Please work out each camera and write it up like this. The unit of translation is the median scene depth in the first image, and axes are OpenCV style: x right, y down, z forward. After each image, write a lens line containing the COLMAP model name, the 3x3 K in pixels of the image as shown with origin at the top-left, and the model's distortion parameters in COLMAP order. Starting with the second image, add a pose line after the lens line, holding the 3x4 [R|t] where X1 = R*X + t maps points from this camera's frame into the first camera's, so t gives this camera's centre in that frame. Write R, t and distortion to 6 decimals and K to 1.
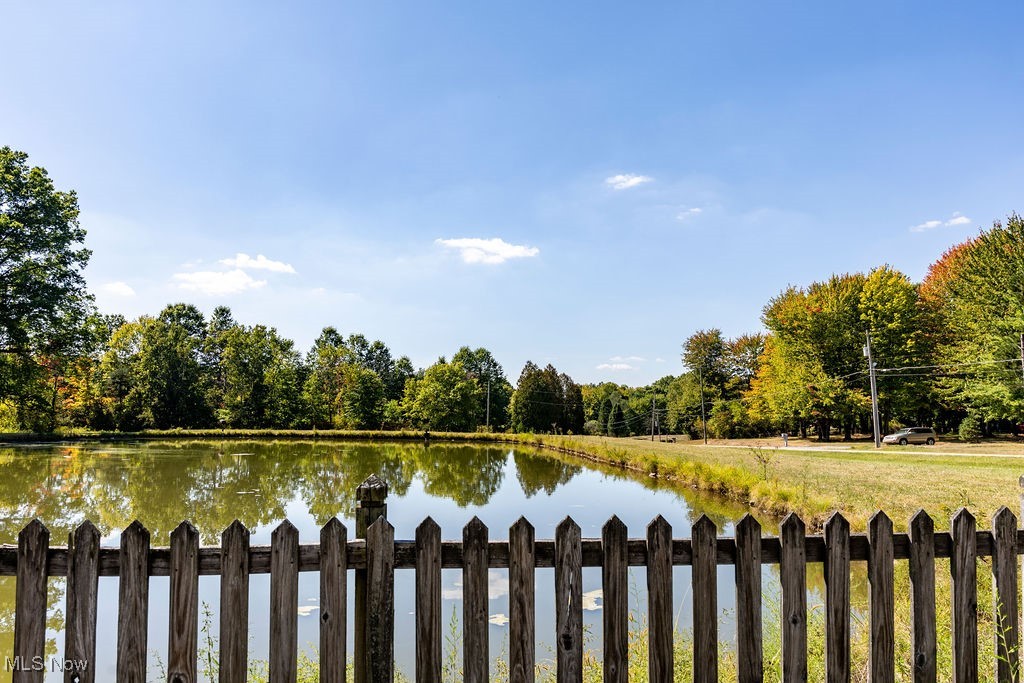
lens RADIAL K [[723.9, 0, 514.6], [0, 723.9, 343.2], [0, 0, 1]] dist [0.007392, 0.003645]
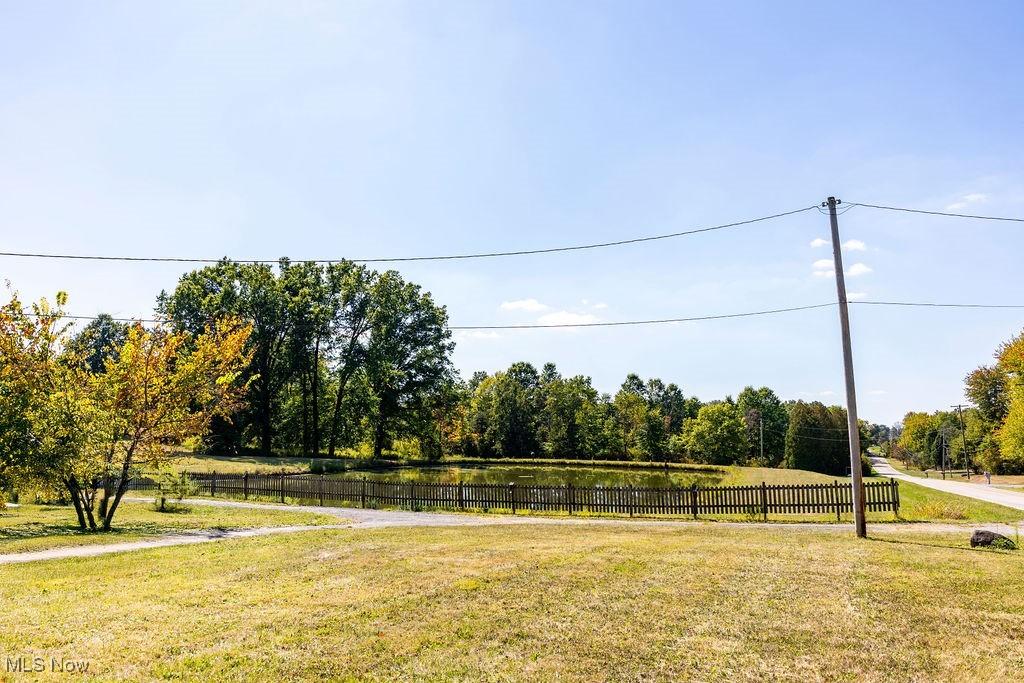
lens RADIAL K [[723.9, 0, 510.9], [0, 723.9, 340.3], [0, 0, 1]] dist [0.007392, 0.003645]
pose [[0.882315, -0.060305, -0.466779, 0.172036], [0.042506, 0.997915, -0.048578, -0.035043], [0.468735, 0.023020, 0.883039, -0.220346]]
